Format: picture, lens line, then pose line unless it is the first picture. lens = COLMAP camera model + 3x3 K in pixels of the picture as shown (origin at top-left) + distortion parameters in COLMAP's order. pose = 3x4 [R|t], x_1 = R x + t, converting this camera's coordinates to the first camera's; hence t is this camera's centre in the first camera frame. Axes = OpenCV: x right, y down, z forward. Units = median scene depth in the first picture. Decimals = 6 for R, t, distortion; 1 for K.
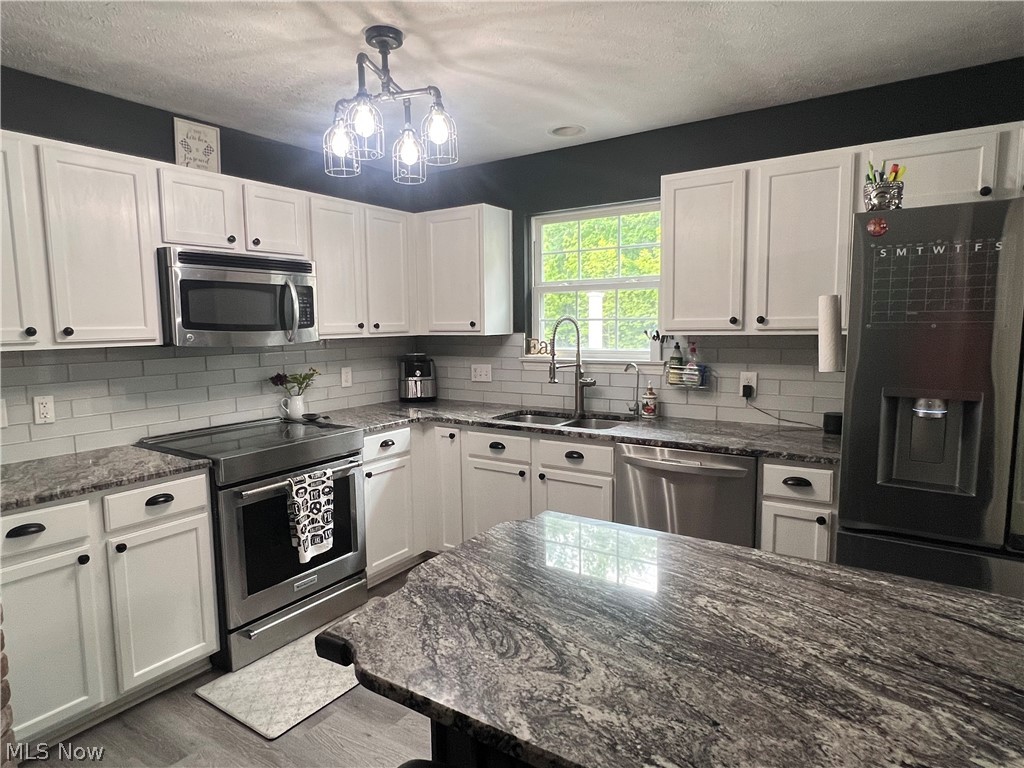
lens RADIAL K [[611.5, 0, 502.0], [0, 611.5, 385.9], [0, 0, 1]] dist [0.002294, -0.002680]
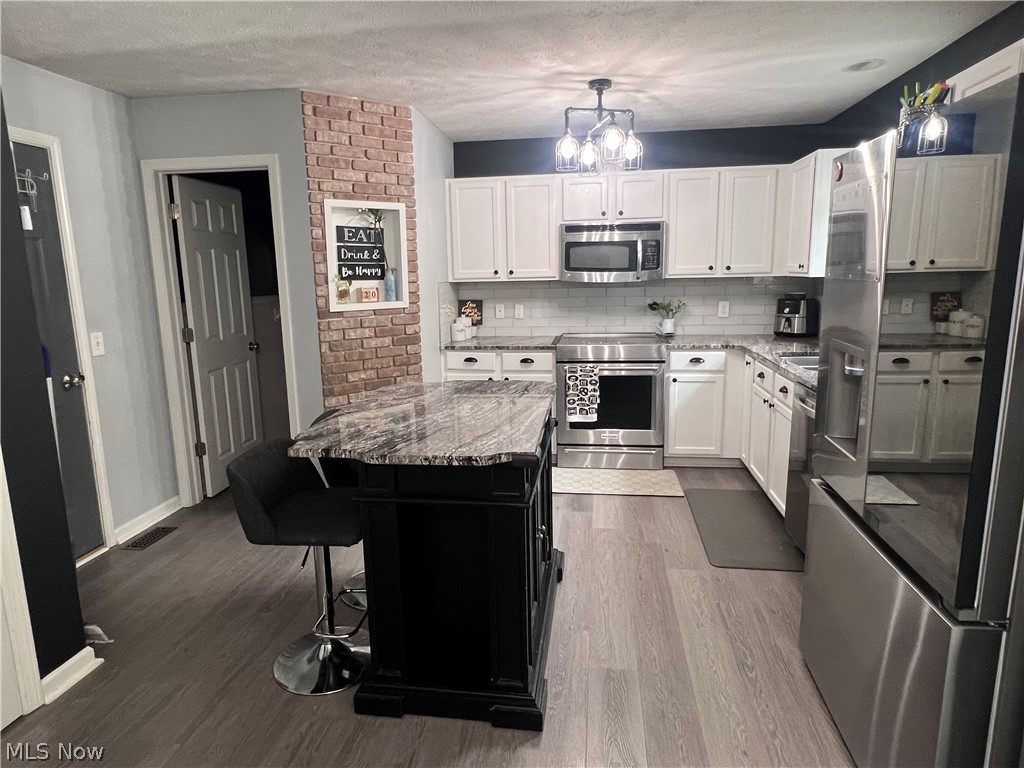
lens RADIAL K [[611.5, 0, 497.1], [0, 611.5, 381.2], [0, 0, 1]] dist [0.002294, -0.002680]
pose [[0.424325, 0.168626, -0.889671, 0.980939], [-0.080402, 0.985643, 0.148469, -0.025558], [0.901934, 0.008533, 0.431791, 0.073896]]
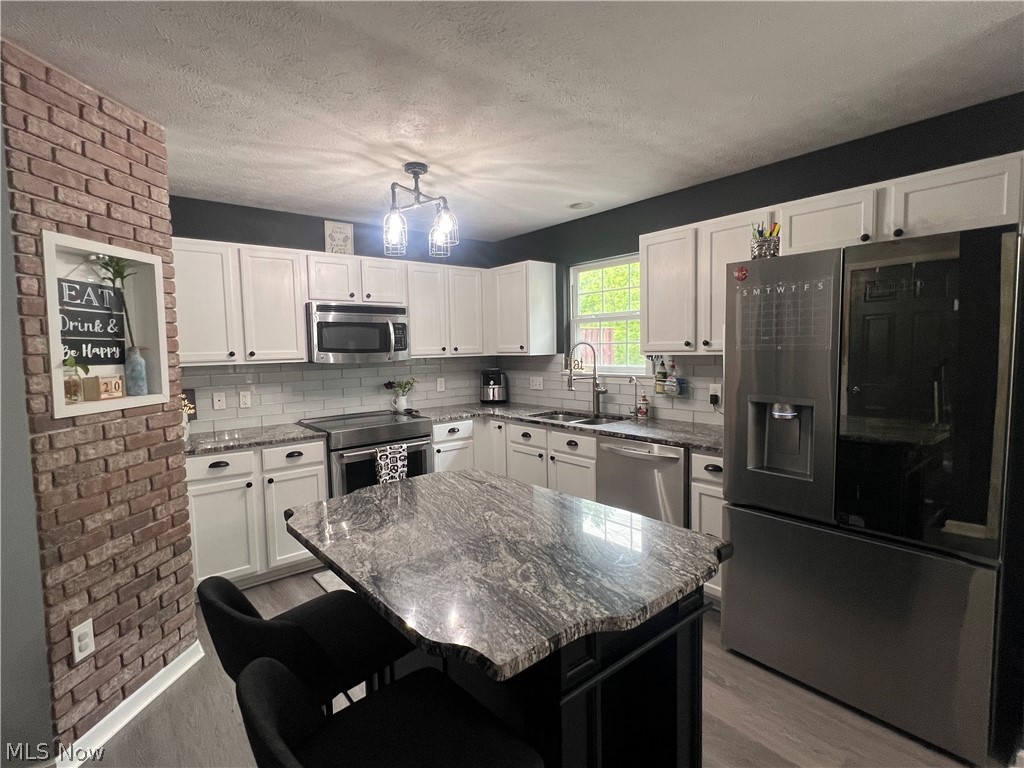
lens RADIAL K [[507.3, 0, 504.6], [0, 507.3, 383.0], [0, 0, 1]] dist [0.002142, -0.001521]
pose [[0.958676, 0.013399, -0.284184, 0.330003], [-0.021314, 0.999466, -0.024781, 0.011775], [0.283700, 0.029814, 0.958450, -0.145064]]
